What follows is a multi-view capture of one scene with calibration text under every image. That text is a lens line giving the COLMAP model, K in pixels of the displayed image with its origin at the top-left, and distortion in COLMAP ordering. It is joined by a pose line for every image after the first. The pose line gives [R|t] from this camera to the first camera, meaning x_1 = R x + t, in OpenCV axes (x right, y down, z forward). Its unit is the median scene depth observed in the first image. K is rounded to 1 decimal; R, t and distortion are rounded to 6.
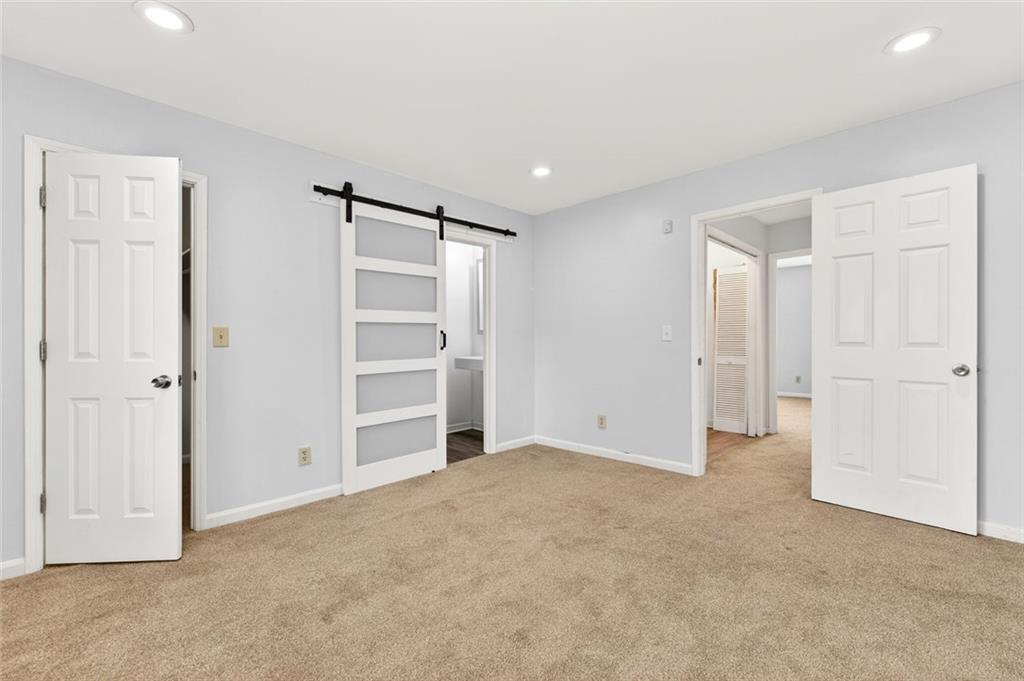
lens RADIAL K [[447.7, 0, 512.0], [0, 447.7, 340.5], [0, 0, 1]] dist [-0.002307, -0.000176]
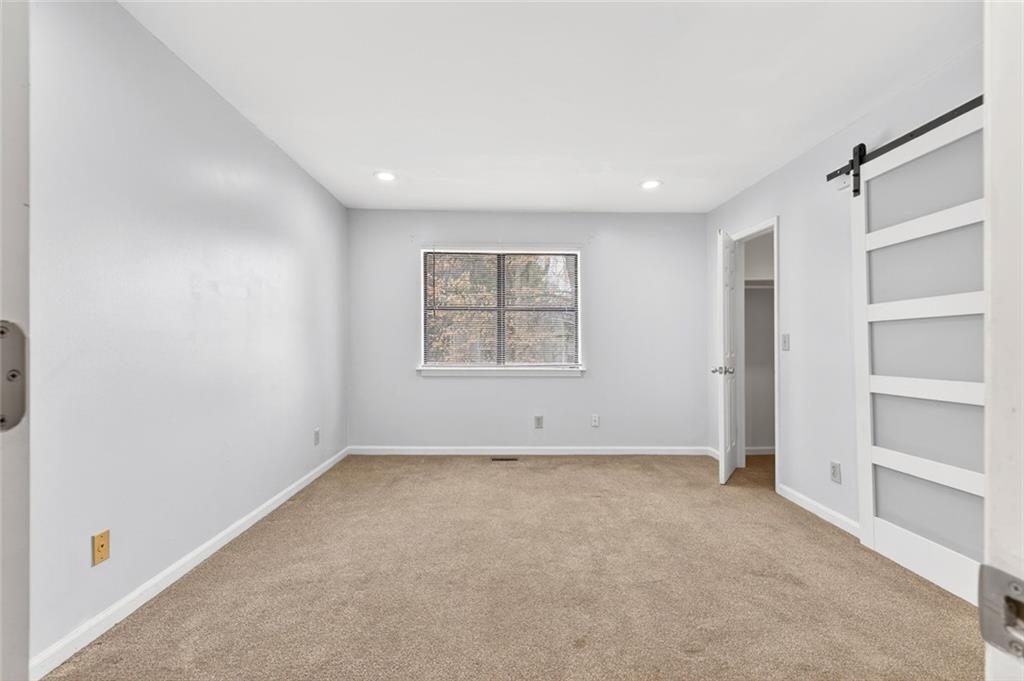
lens RADIAL K [[447.7, 0, 512.0], [0, 447.7, 340.5], [0, 0, 1]] dist [-0.002307, -0.000176]
pose [[-0.696948, 0.005493, -0.717101, 0.617601], [0.004166, 0.999985, 0.003610, -0.015264], [0.717110, -0.000471, -0.696960, 1.107748]]
